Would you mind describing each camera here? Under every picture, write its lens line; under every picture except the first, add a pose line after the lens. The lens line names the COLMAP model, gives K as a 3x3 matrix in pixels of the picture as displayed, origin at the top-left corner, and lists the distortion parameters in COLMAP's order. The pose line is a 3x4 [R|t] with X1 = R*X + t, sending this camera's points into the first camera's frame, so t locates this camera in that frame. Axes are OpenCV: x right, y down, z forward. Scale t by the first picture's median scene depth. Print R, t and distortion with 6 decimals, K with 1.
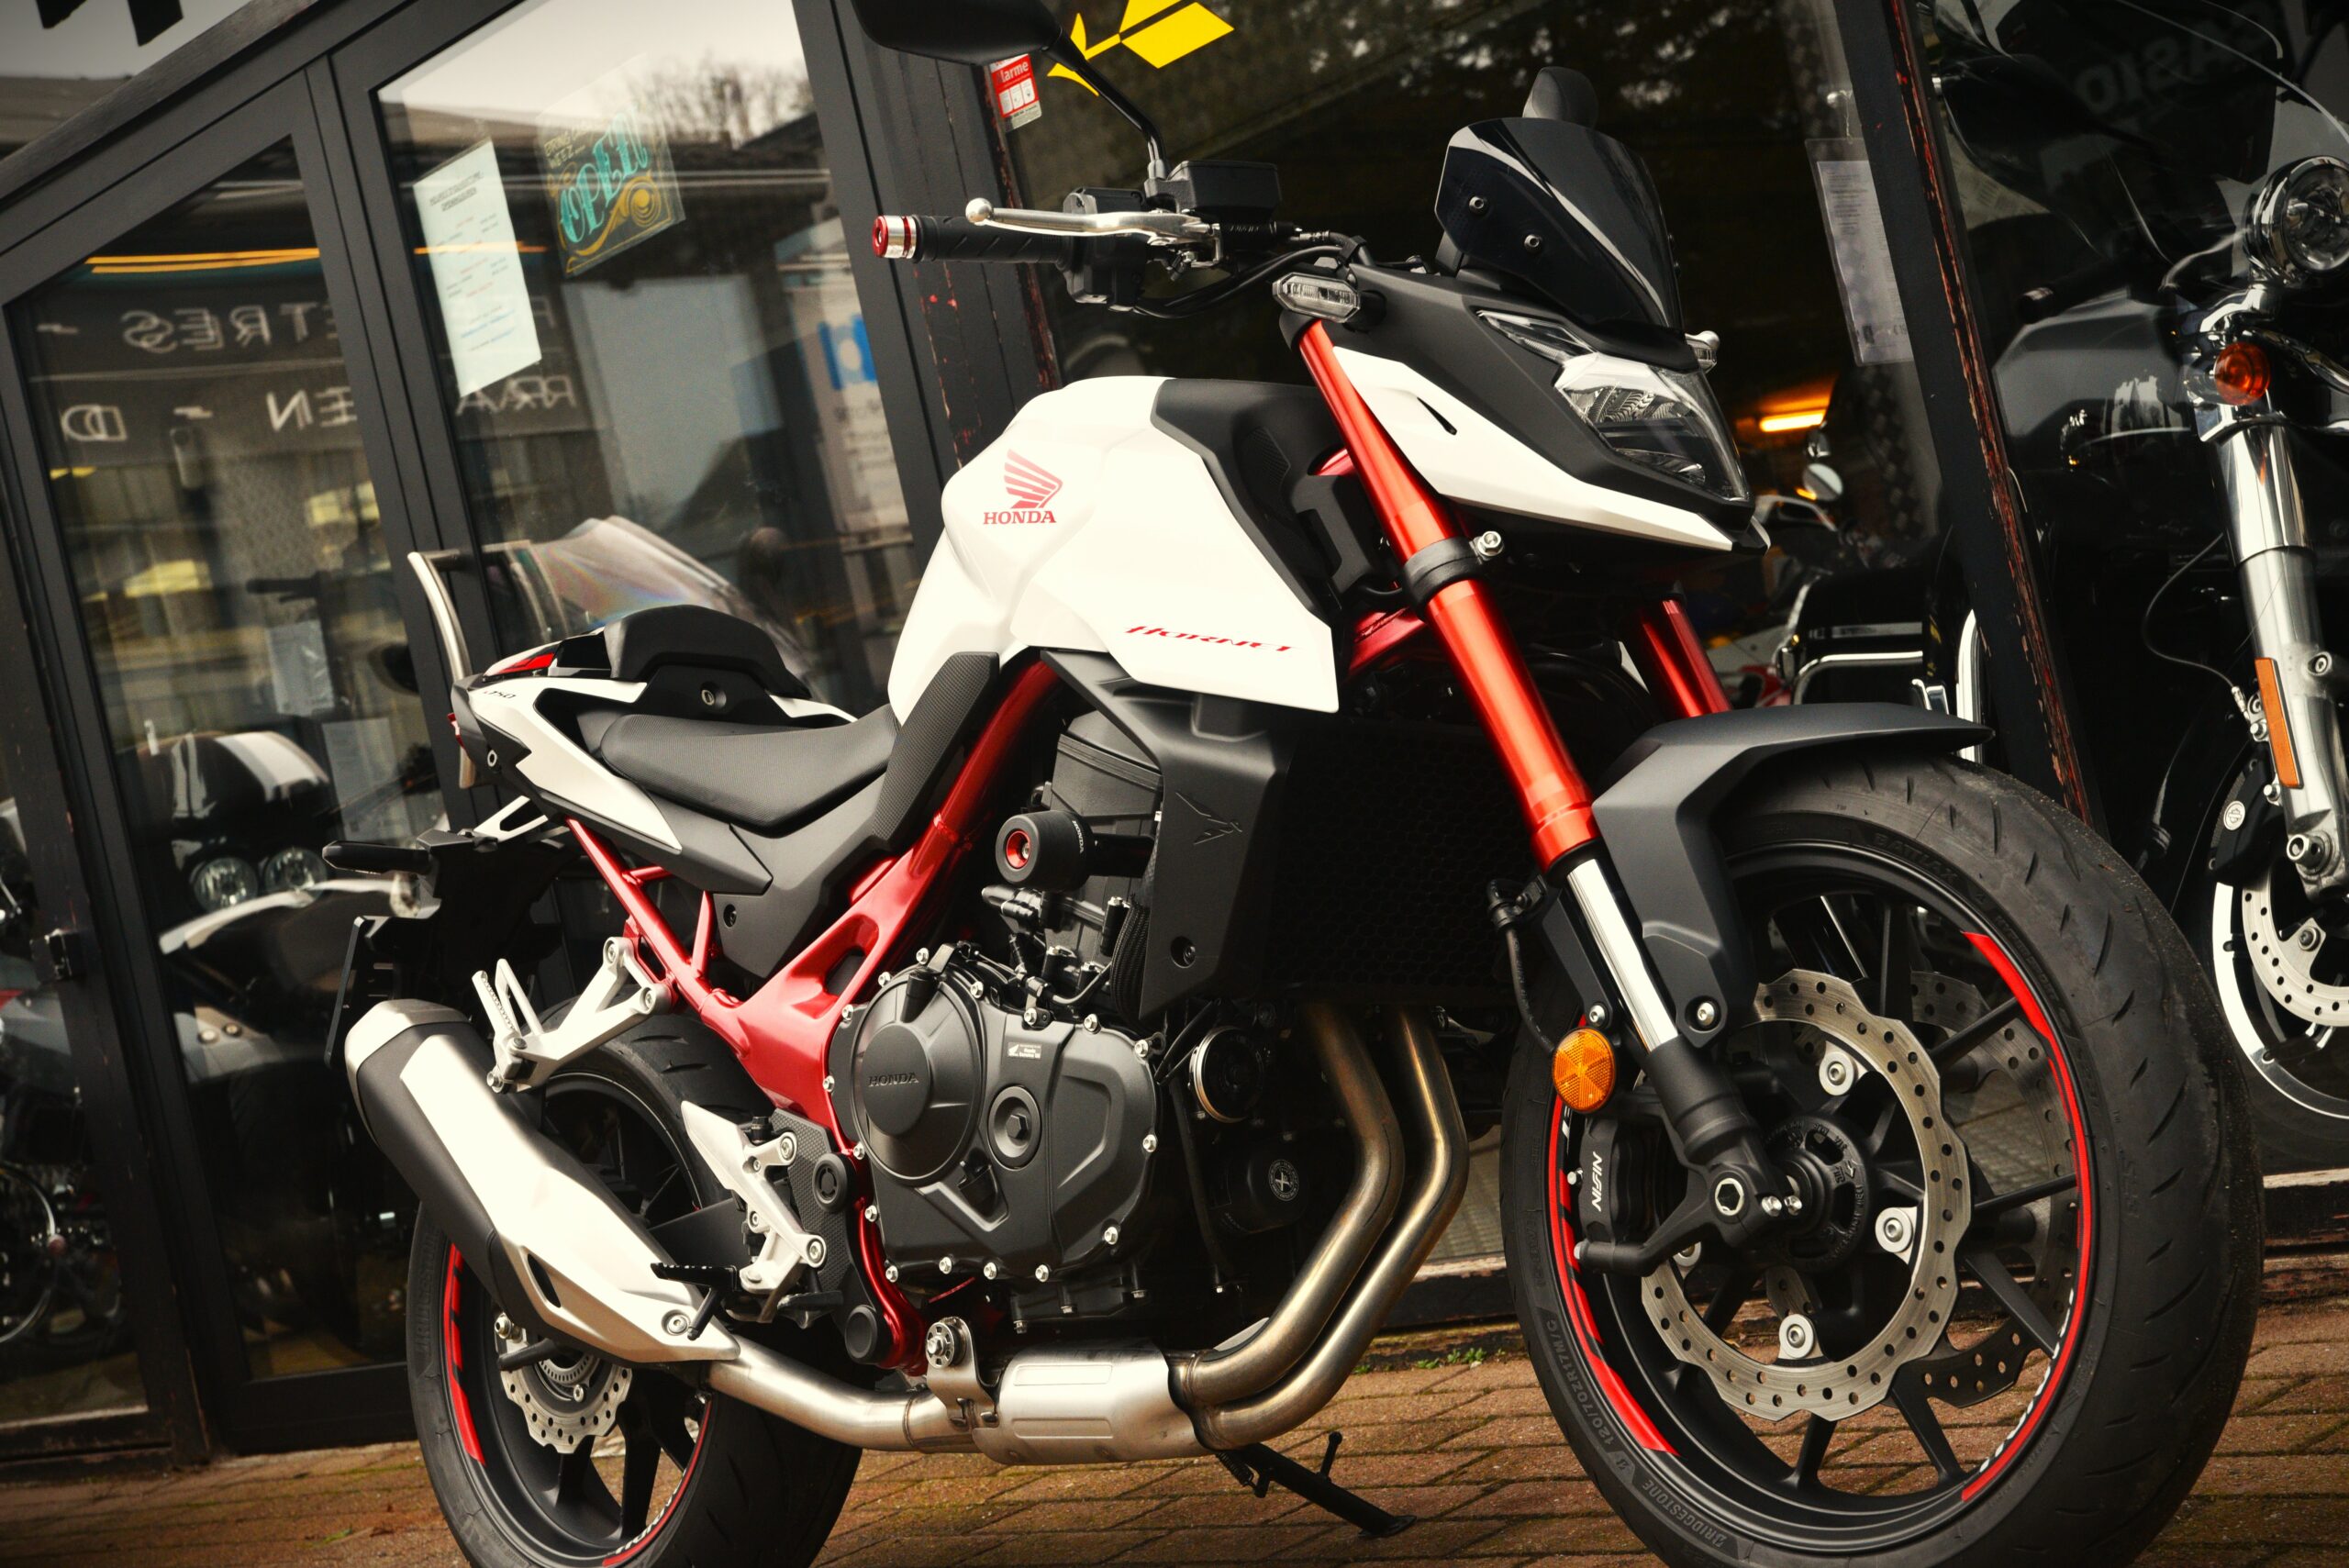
lens RADIAL K [[3694.0, 0, 1169.3], [0, 3694.0, 828.9], [0, 0, 1]] dist [0.152013, 0.044795]
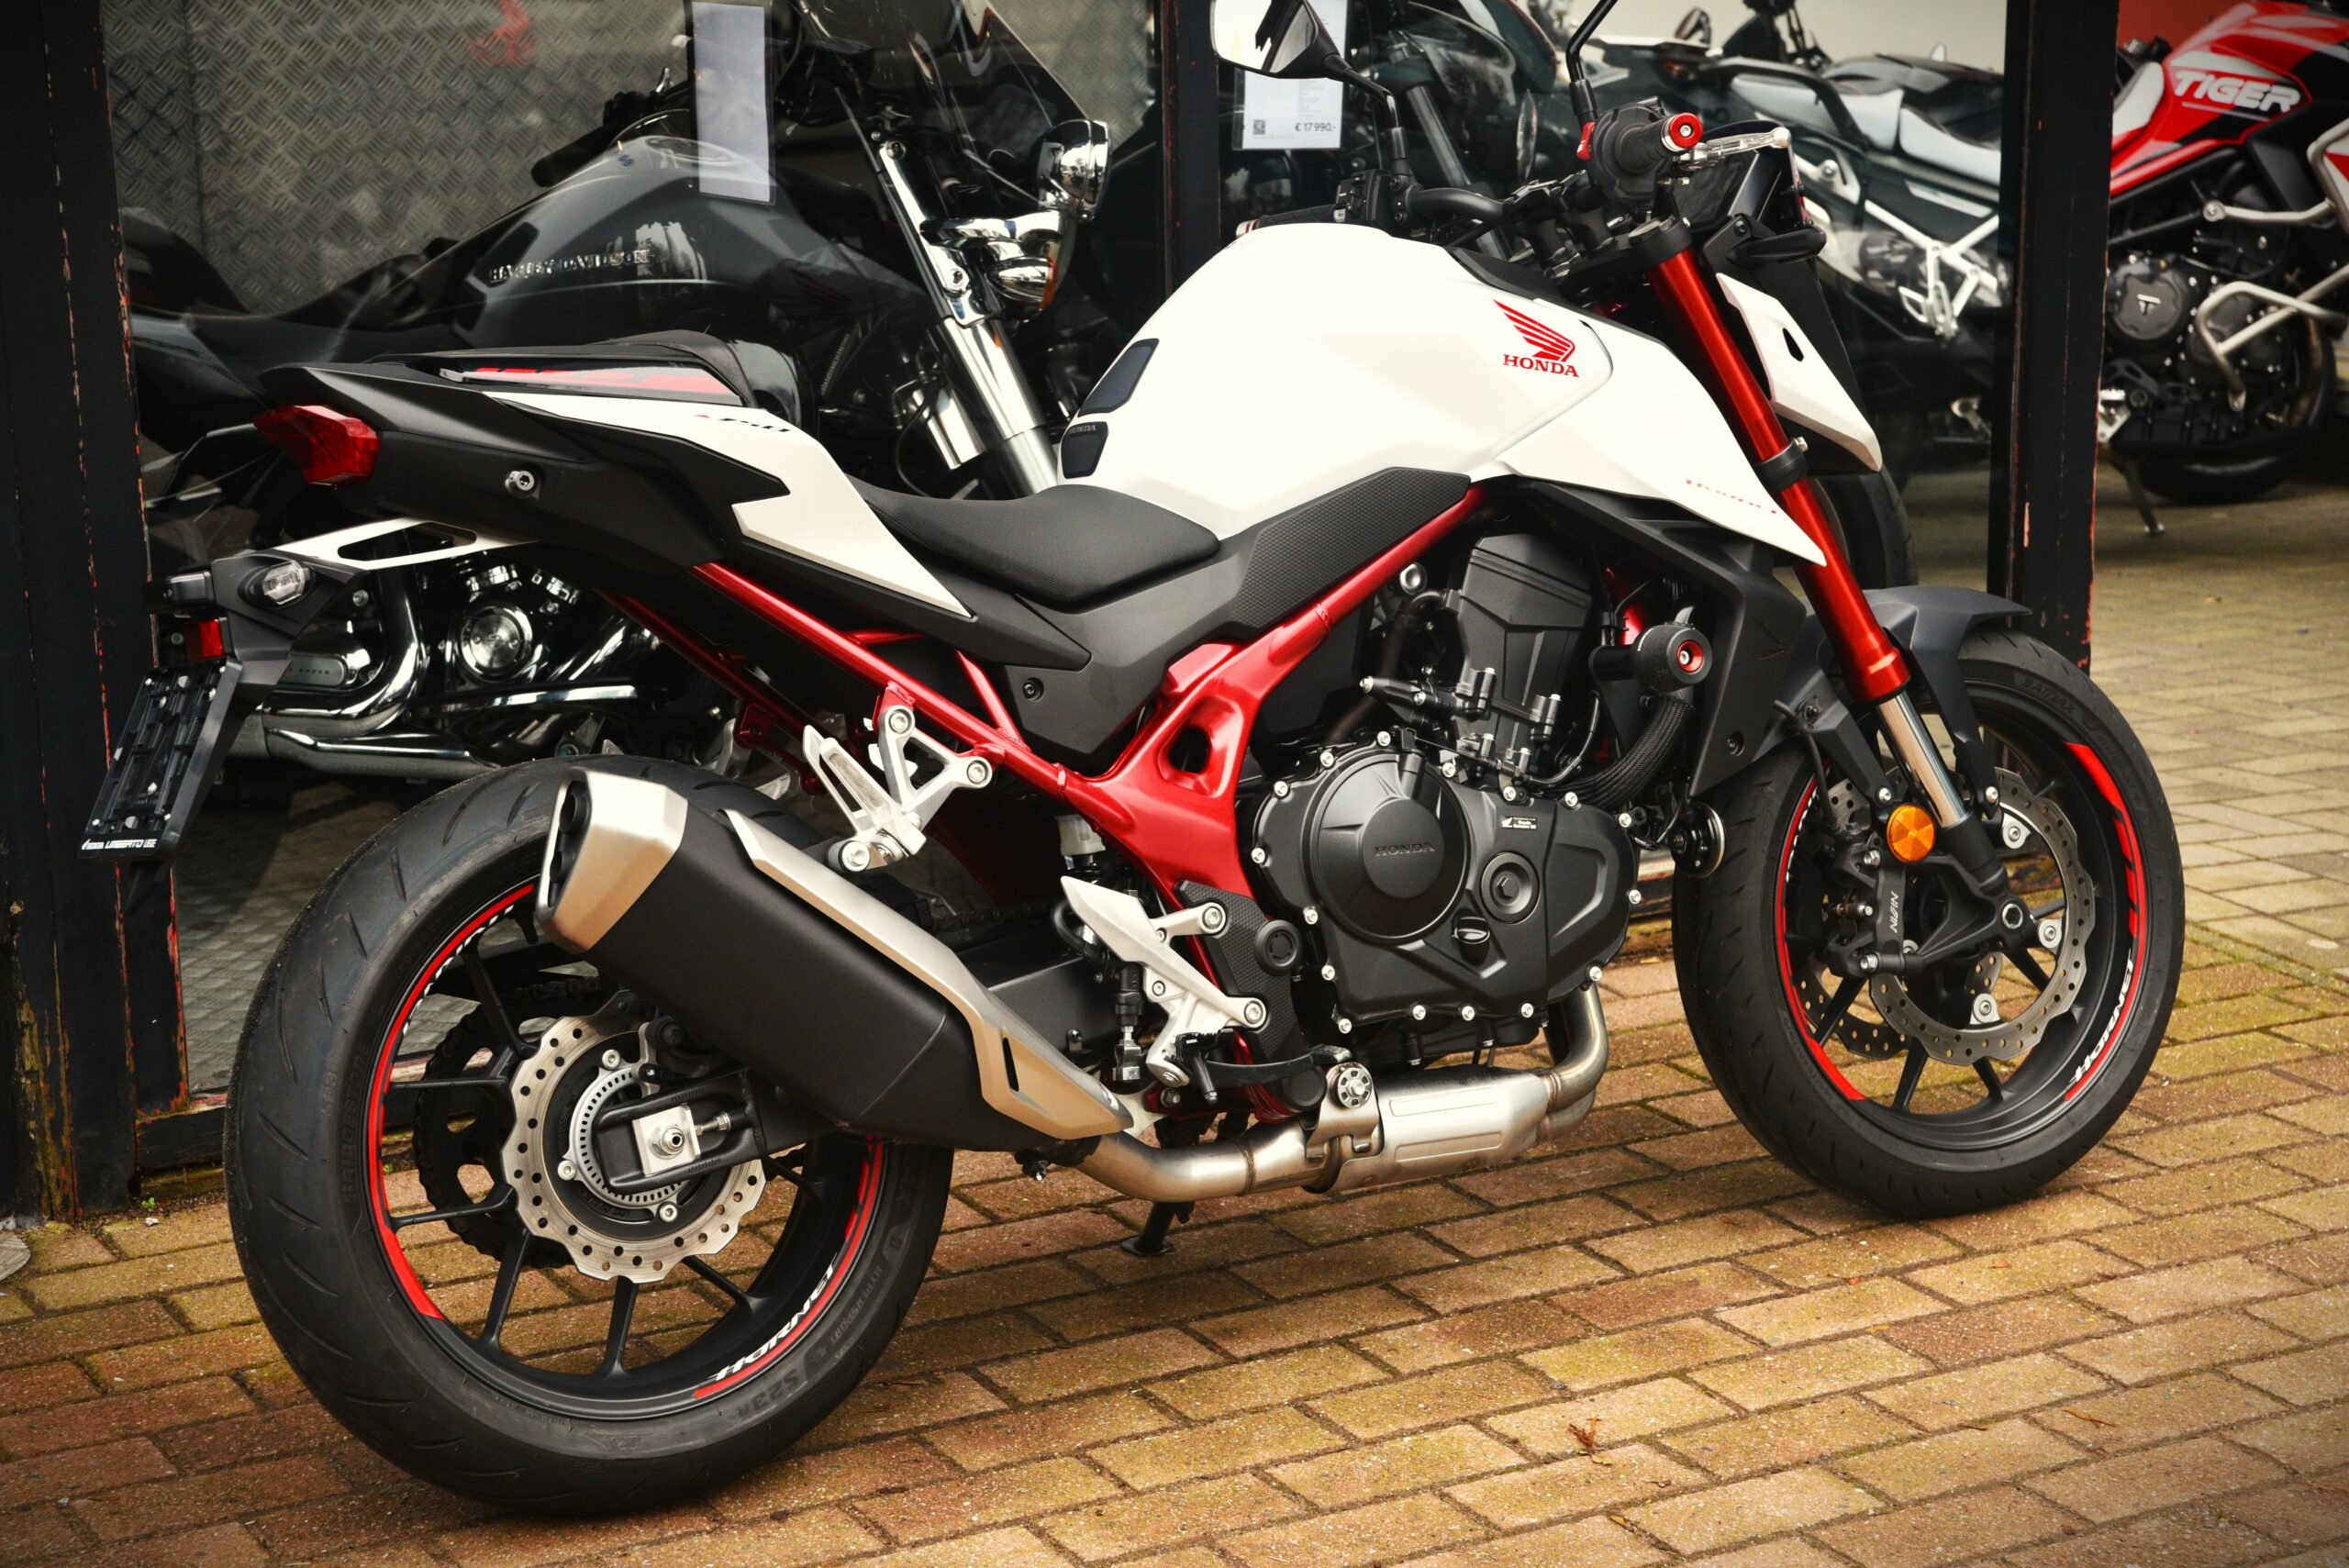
lens RADIAL K [[4481.2, 0, 1173.6], [0, 4481.2, 815.9], [0, 0, 1]] dist [0.225206, -0.068309]
pose [[0.208828, 0.004179, 0.977943, -1.461070], [-0.049185, 0.998770, 0.006235, 0.054767], [-0.976715, -0.049402, 0.208777, 0.815741]]
